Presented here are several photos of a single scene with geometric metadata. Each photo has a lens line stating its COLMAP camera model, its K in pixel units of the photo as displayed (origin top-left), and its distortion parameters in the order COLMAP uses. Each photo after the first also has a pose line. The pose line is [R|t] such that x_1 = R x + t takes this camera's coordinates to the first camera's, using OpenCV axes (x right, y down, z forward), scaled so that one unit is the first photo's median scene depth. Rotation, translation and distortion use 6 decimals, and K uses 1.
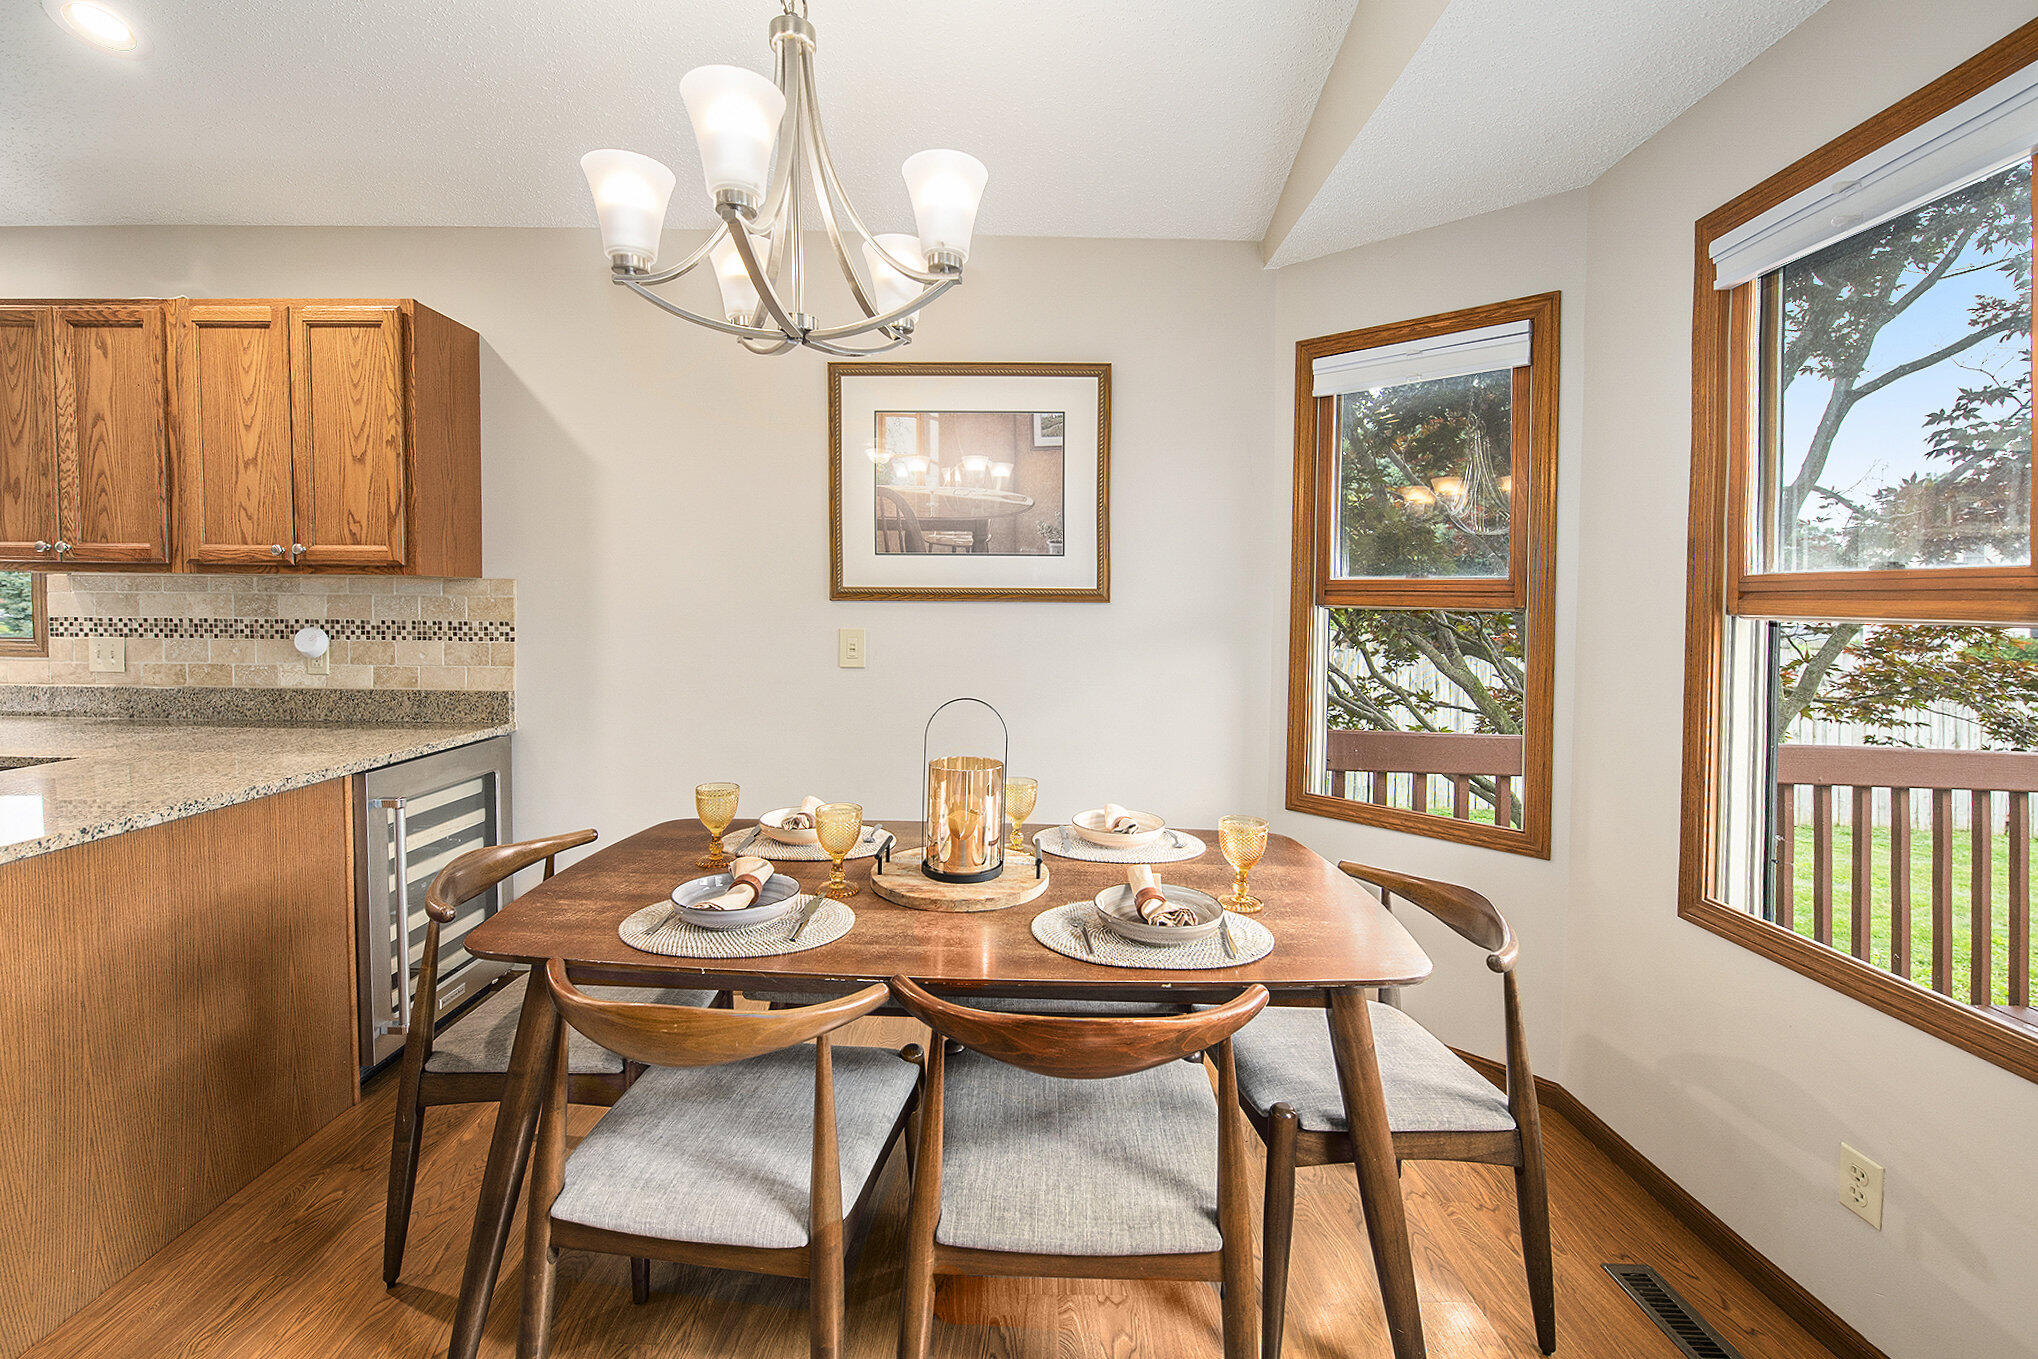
lens RADIAL K [[889.6, 0, 1011.9], [0, 889.6, 639.5], [0, 0, 1]] dist [-0.000140, -0.006752]
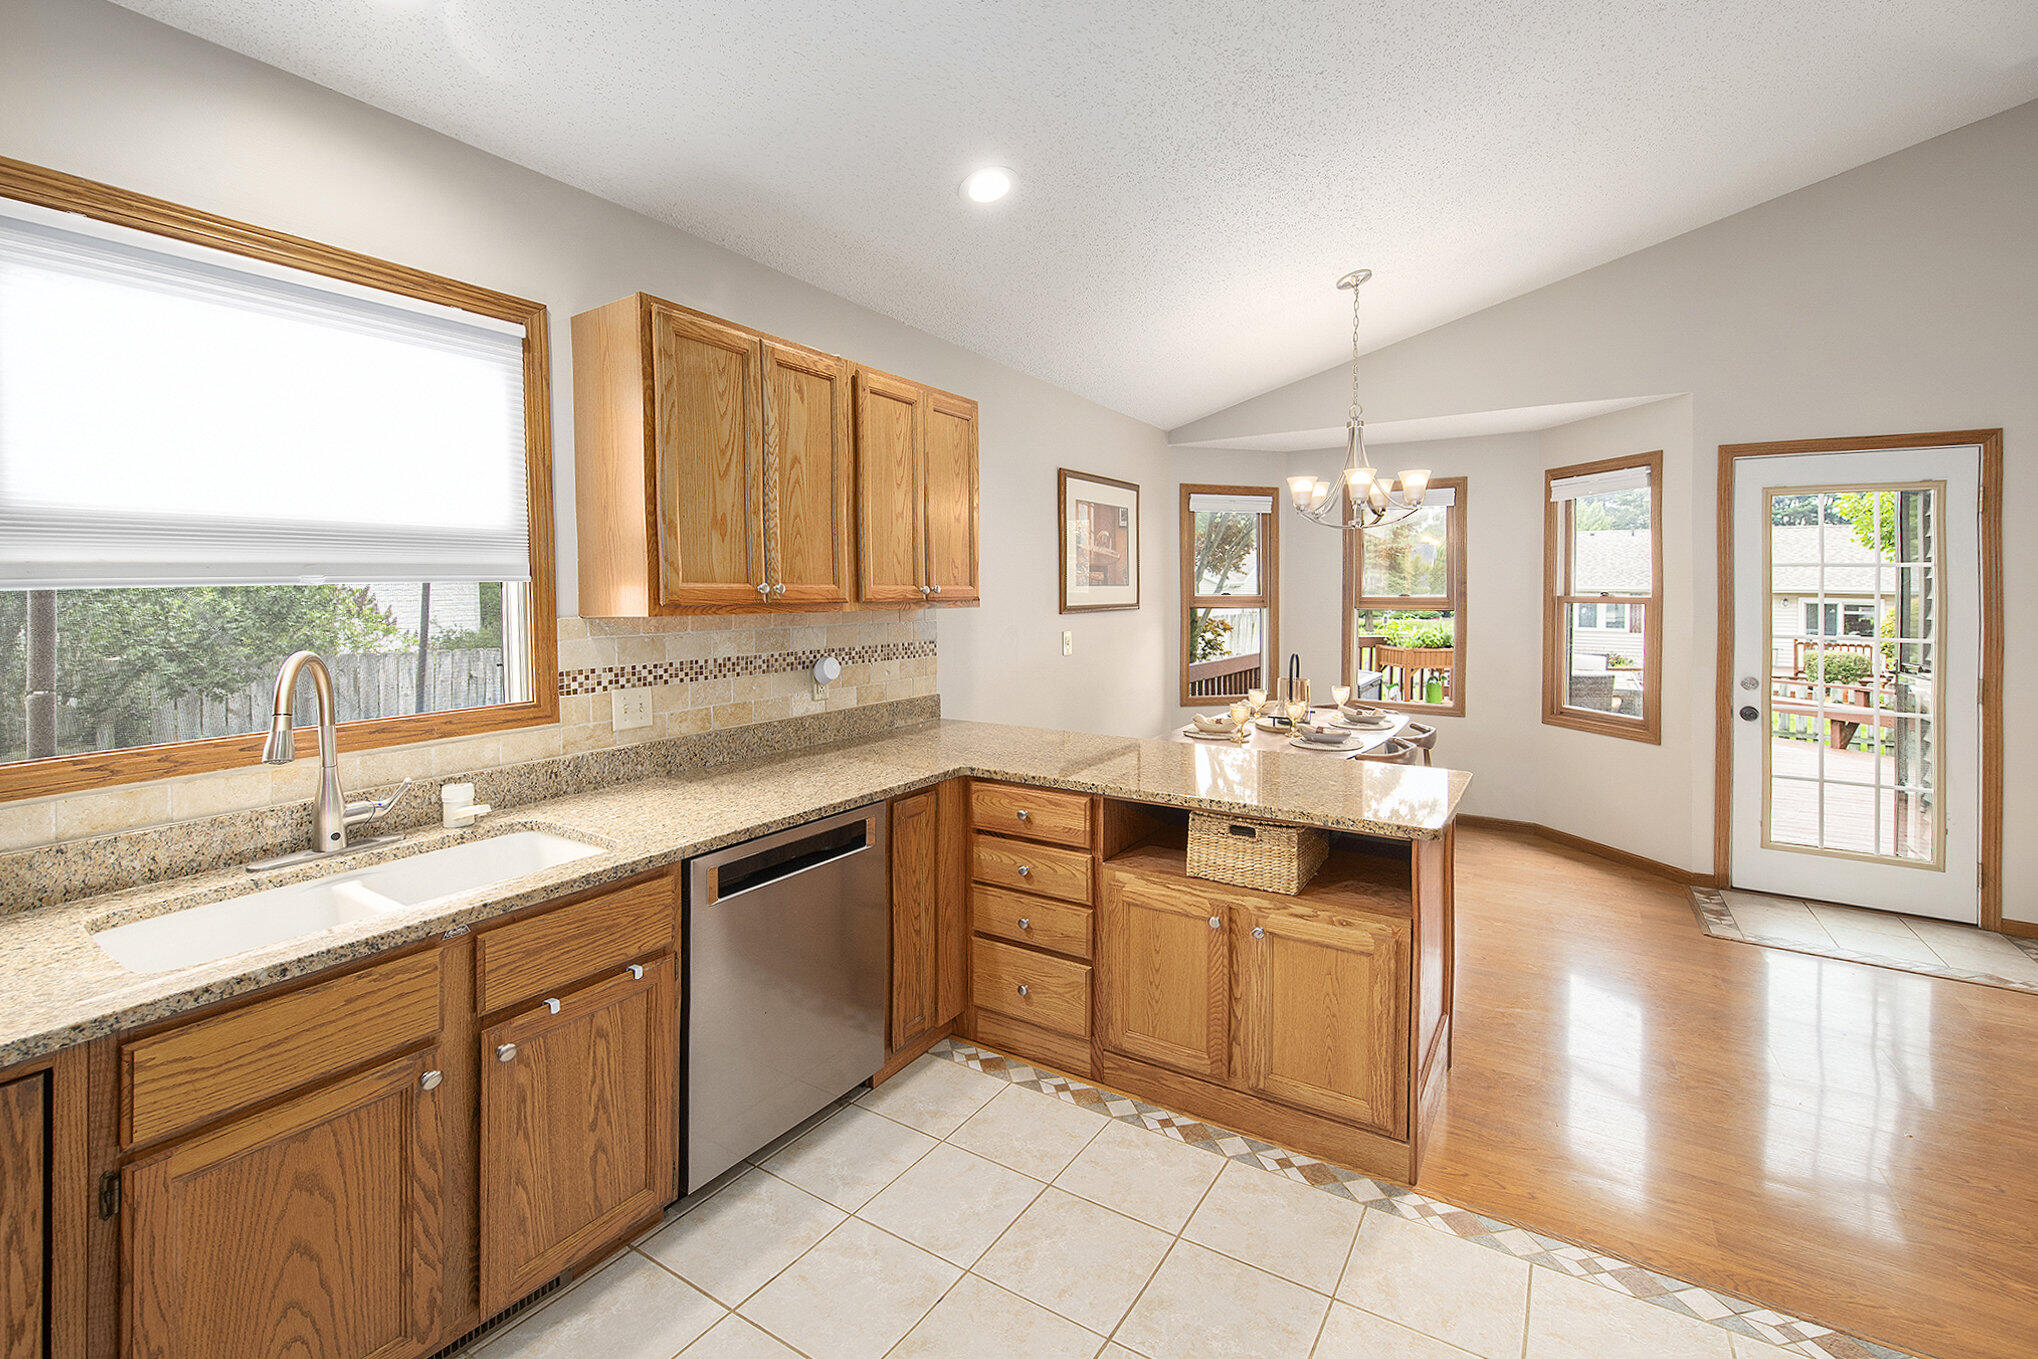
lens RADIAL K [[831.2, 0, 1027.7], [0, 831.2, 657.9], [0, 0, 1]] dist [-0.019938, -0.000031]
pose [[0.530909, -0.081998, 0.843452, -1.520409], [0.052422, 0.996579, 0.063887, -0.064662], [-0.845806, 0.010298, 0.533392, 0.241193]]
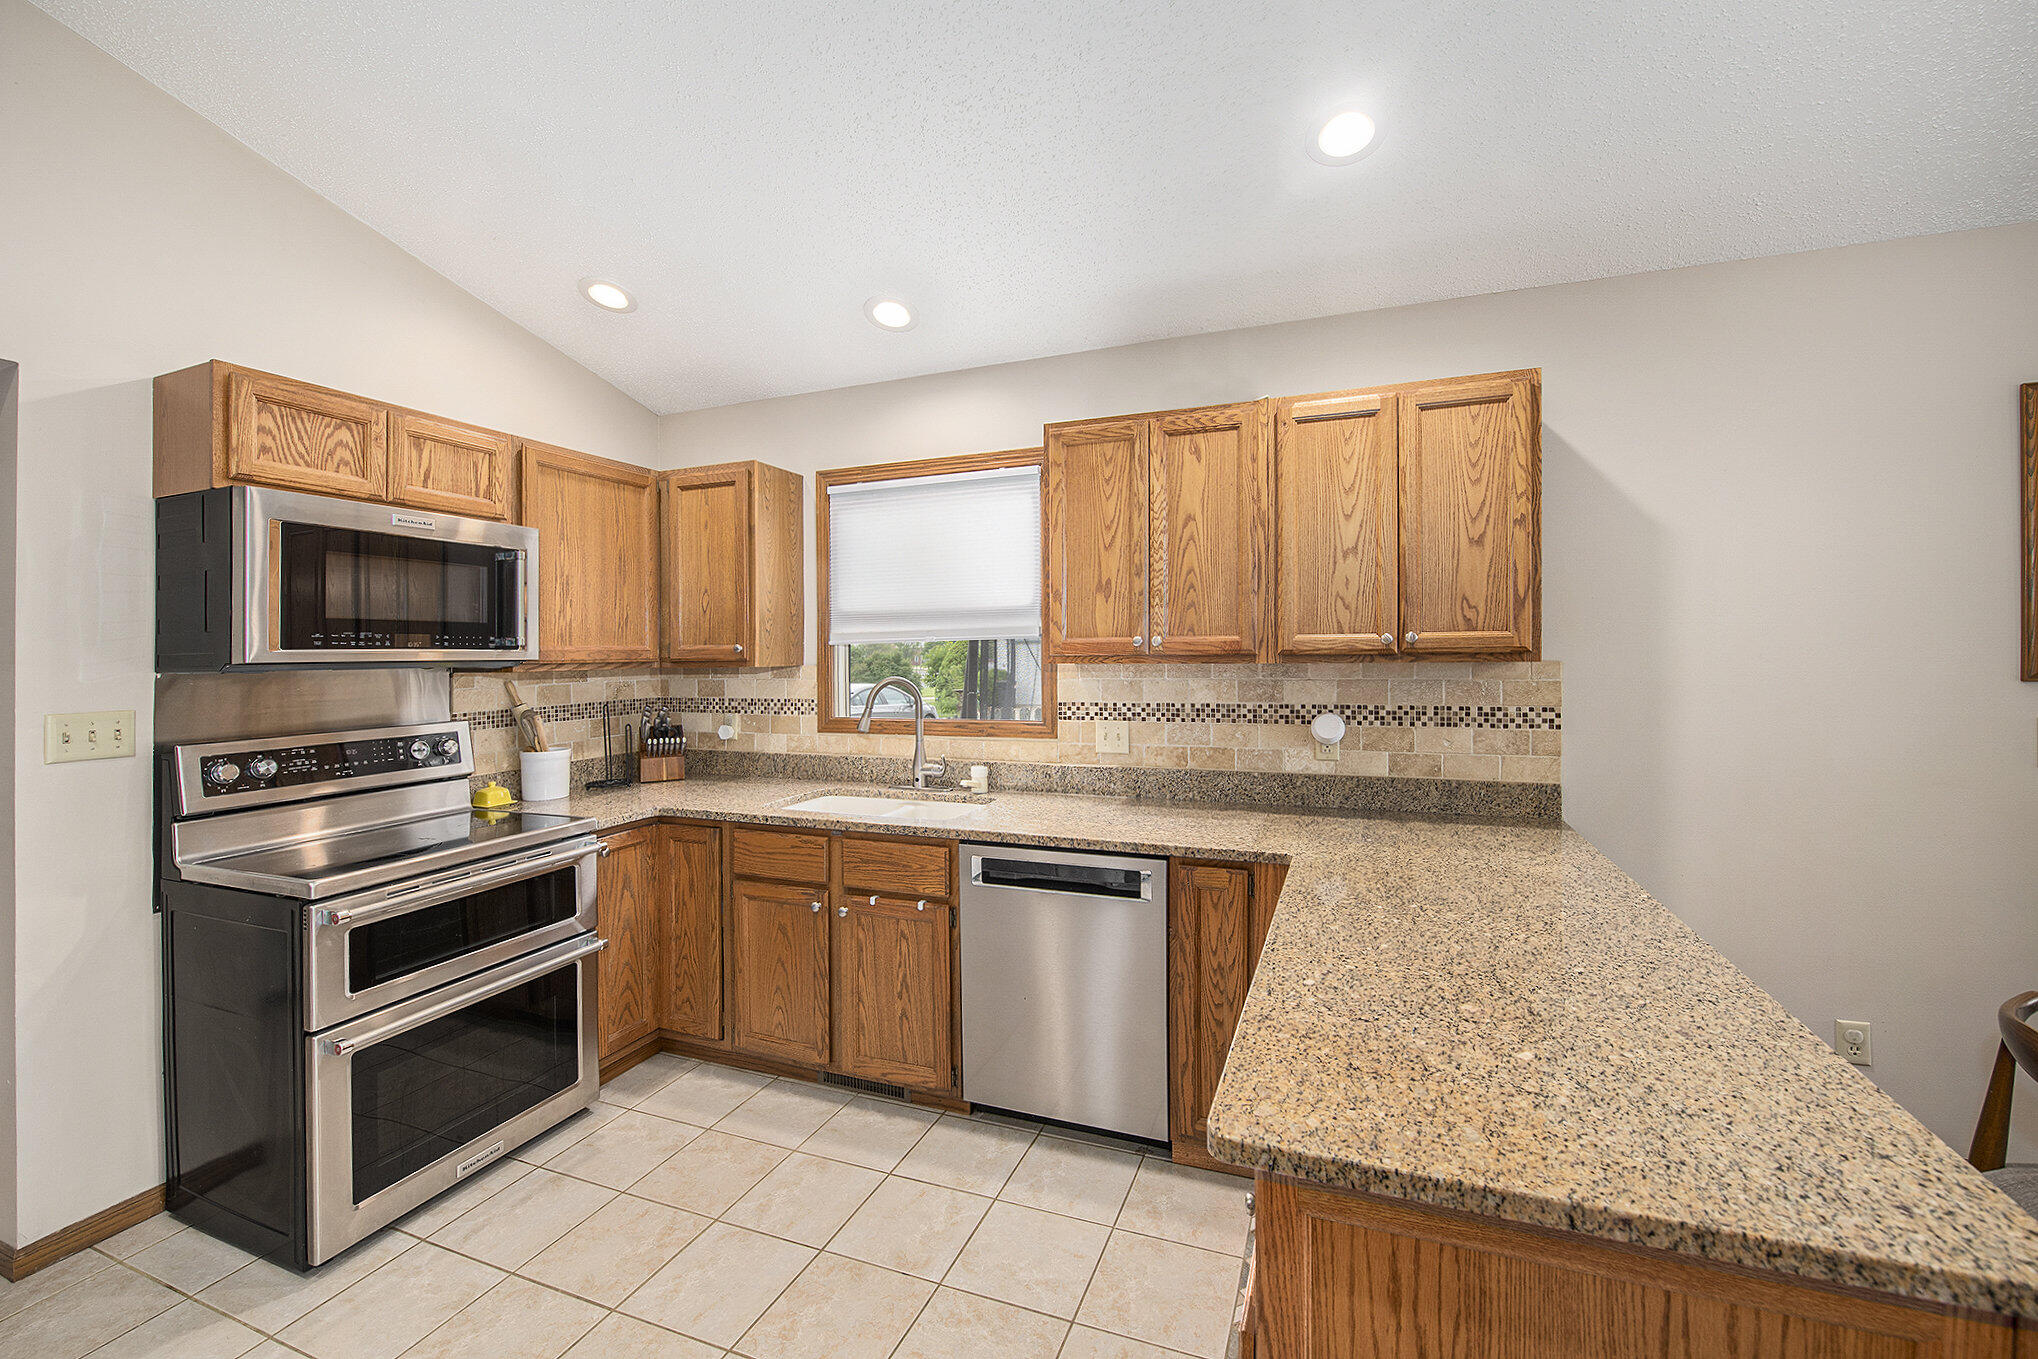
lens RADIAL K [[838.5, 0, 1013.7], [0, 838.5, 634.4], [0, 0, 1]] dist [-0.000014, -0.000106]
pose [[0.935149, -0.029610, -0.353014, -0.782282], [0.007655, 0.997957, -0.063428, -0.044604], [0.354171, 0.056613, 0.933466, -0.006993]]
